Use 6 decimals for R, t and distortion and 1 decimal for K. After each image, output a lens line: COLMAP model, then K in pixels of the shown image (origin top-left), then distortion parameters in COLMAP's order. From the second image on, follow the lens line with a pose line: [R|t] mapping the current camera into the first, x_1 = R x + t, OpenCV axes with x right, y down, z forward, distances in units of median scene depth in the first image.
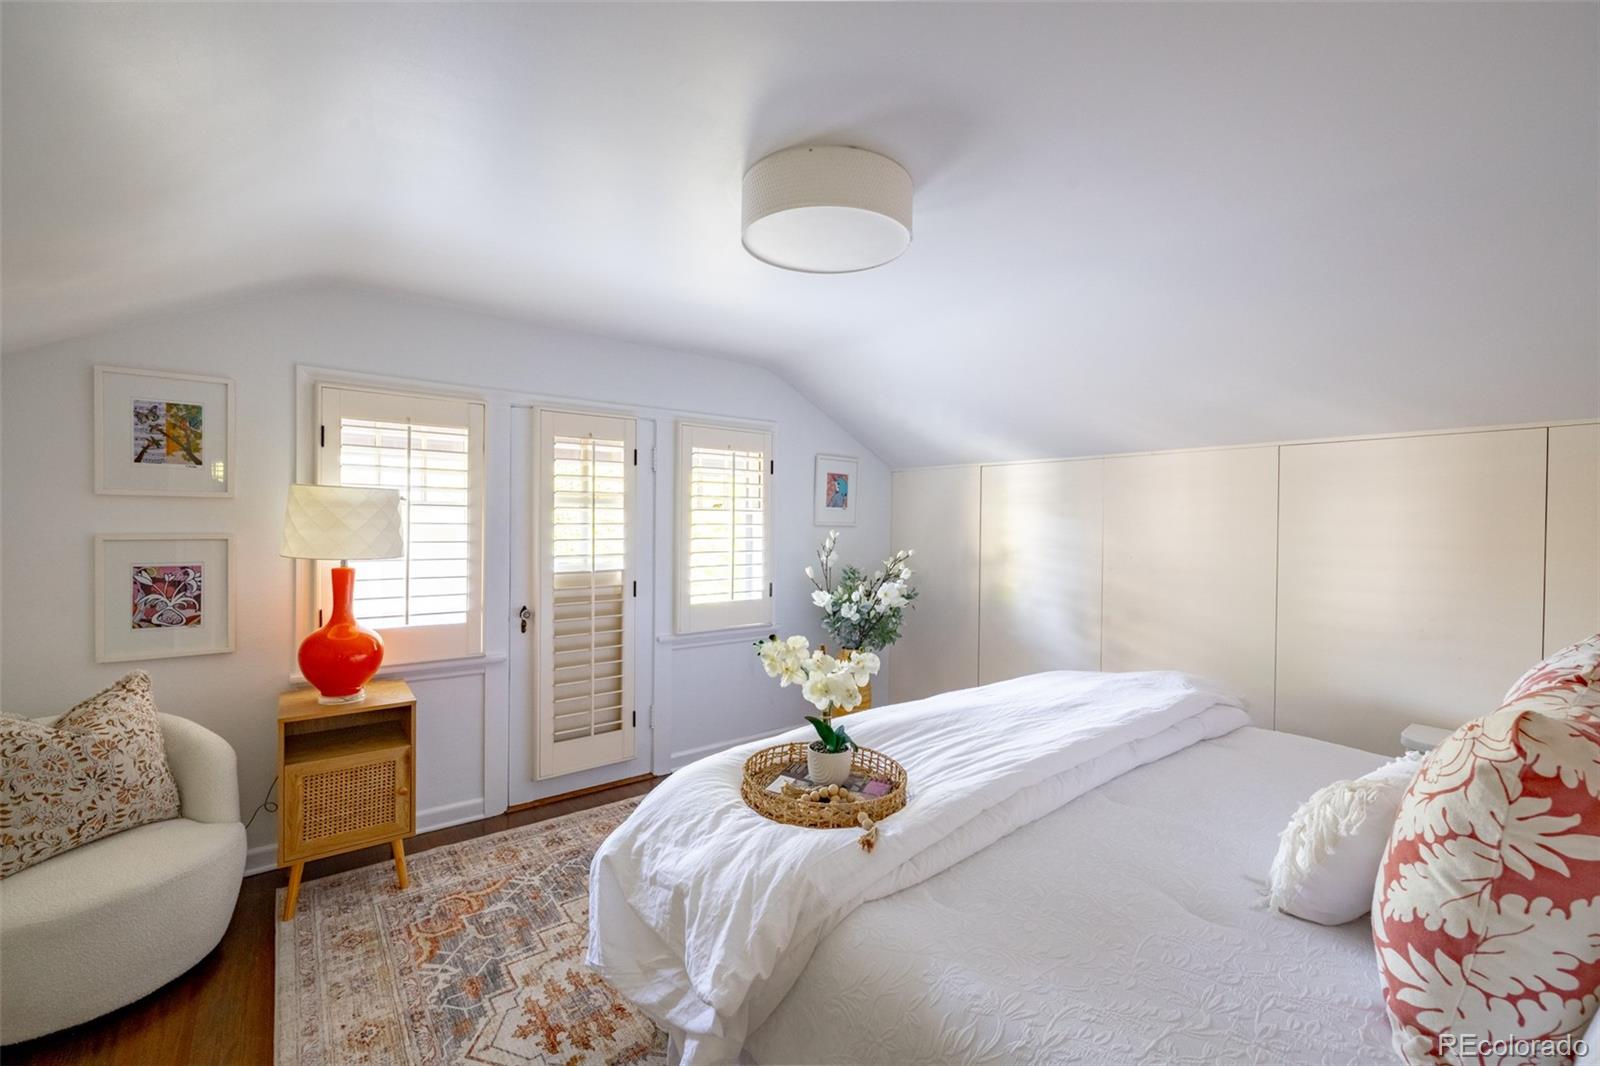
lens RADIAL K [[672.9, 0, 792.0], [0, 672.9, 528.8], [0, 0, 1]] dist [-0.000085, 0.000708]
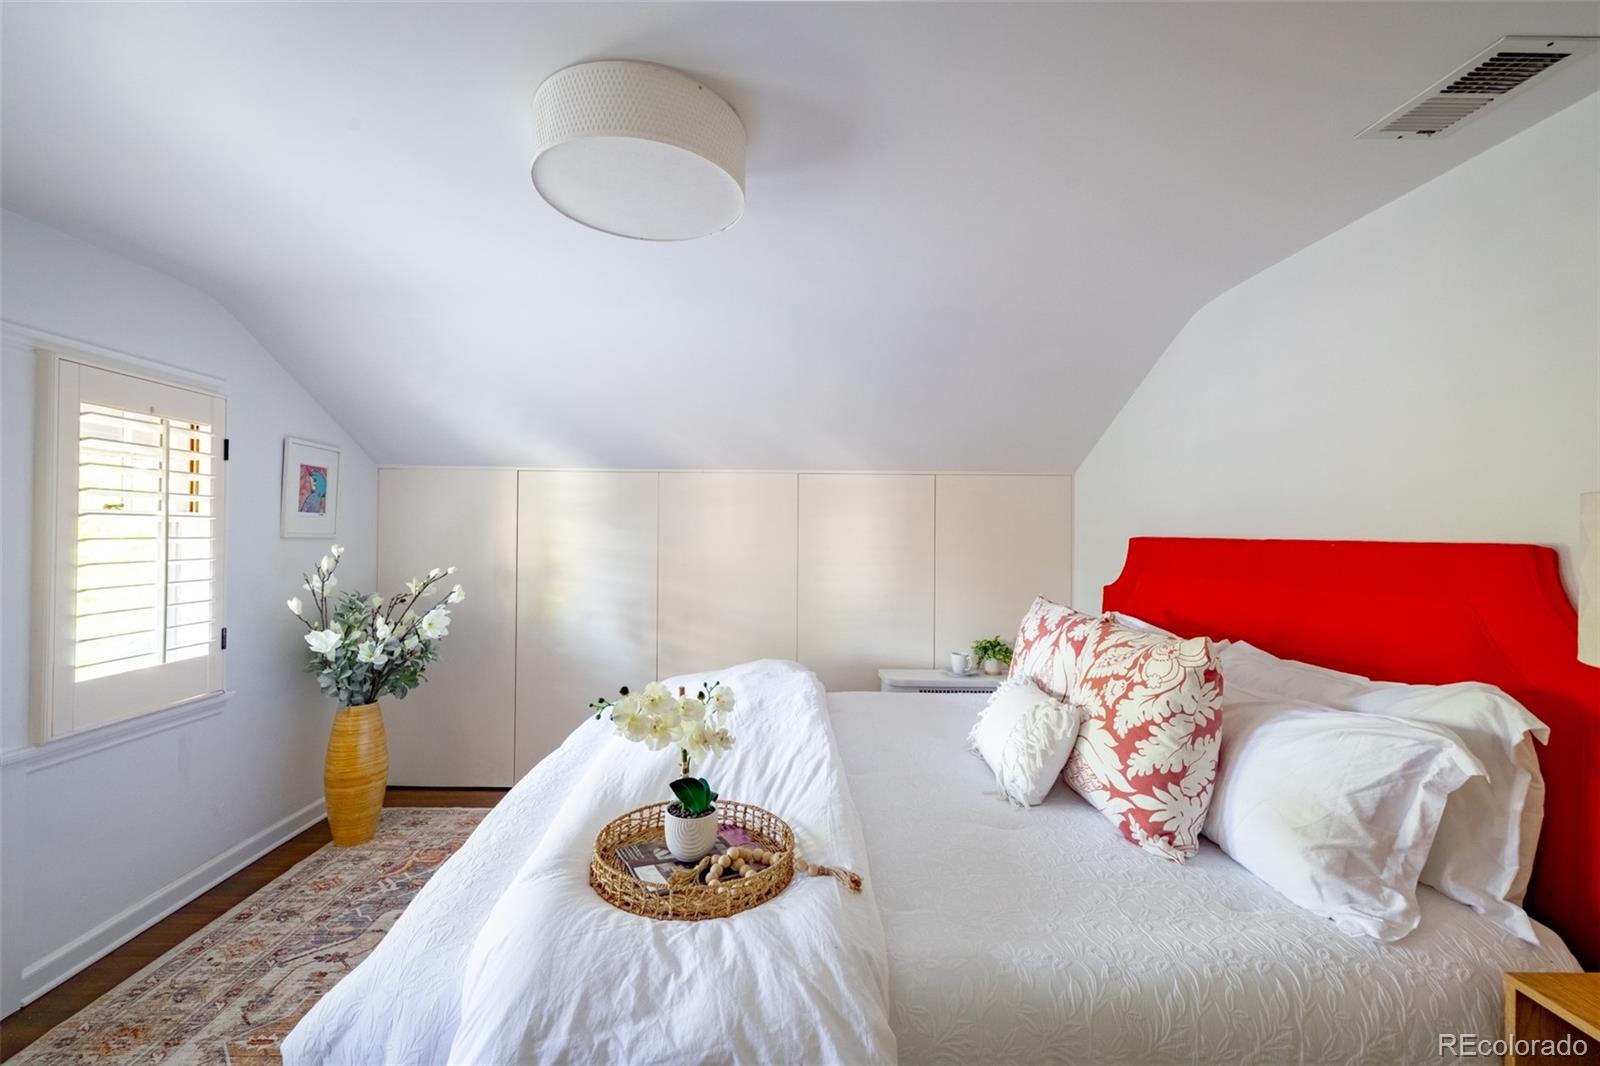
lens RADIAL K [[672.9, 0, 792.8], [0, 672.9, 530.6], [0, 0, 1]] dist [-0.000085, 0.000708]
pose [[0.588656, -0.002694, 0.808379, -0.416560], [0.009263, 0.999951, -0.003413, -0.011087], [-0.808331, 0.009497, 0.588652, 0.314270]]
